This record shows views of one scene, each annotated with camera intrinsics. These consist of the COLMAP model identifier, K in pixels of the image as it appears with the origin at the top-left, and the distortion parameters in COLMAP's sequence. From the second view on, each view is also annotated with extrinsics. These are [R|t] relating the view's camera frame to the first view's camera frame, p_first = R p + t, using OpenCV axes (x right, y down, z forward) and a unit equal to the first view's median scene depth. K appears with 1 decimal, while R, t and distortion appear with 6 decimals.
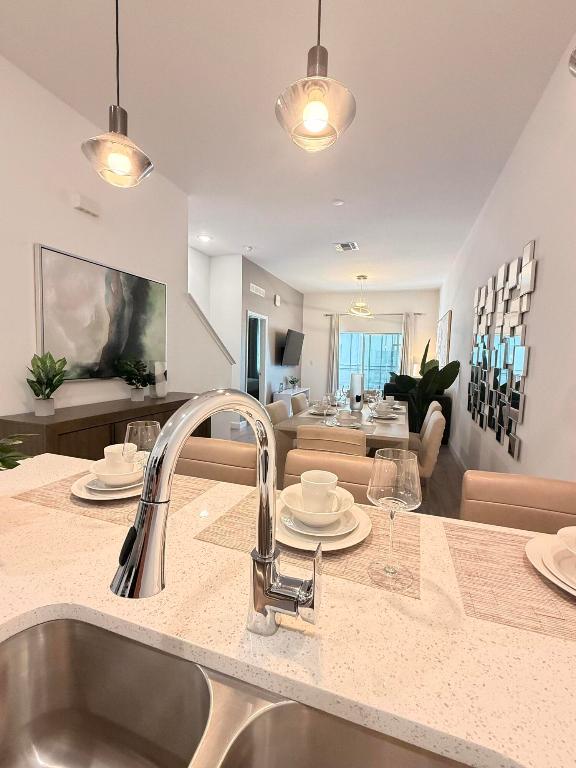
lens RADIAL K [[335.7, 0, 288.0], [0, 335.7, 384.0], [0, 0, 1]] dist [0.002365, 0.000112]
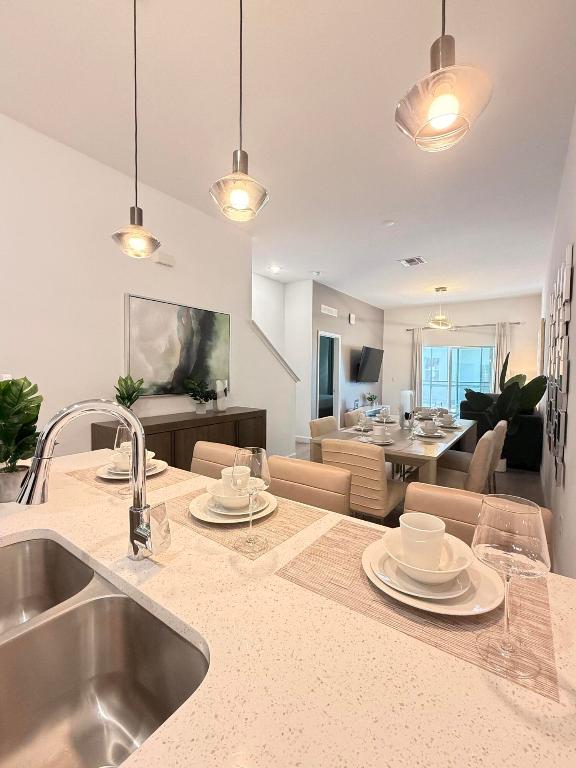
lens RADIAL K [[335.7, 0, 288.0], [0, 335.7, 384.0], [0, 0, 1]] dist [0.002365, 0.000112]
pose [[0.958105, -0.005718, -0.286359, 0.177345], [-0.008457, 0.998800, -0.048240, 0.000524], [0.286291, 0.048641, 0.956907, -0.053408]]
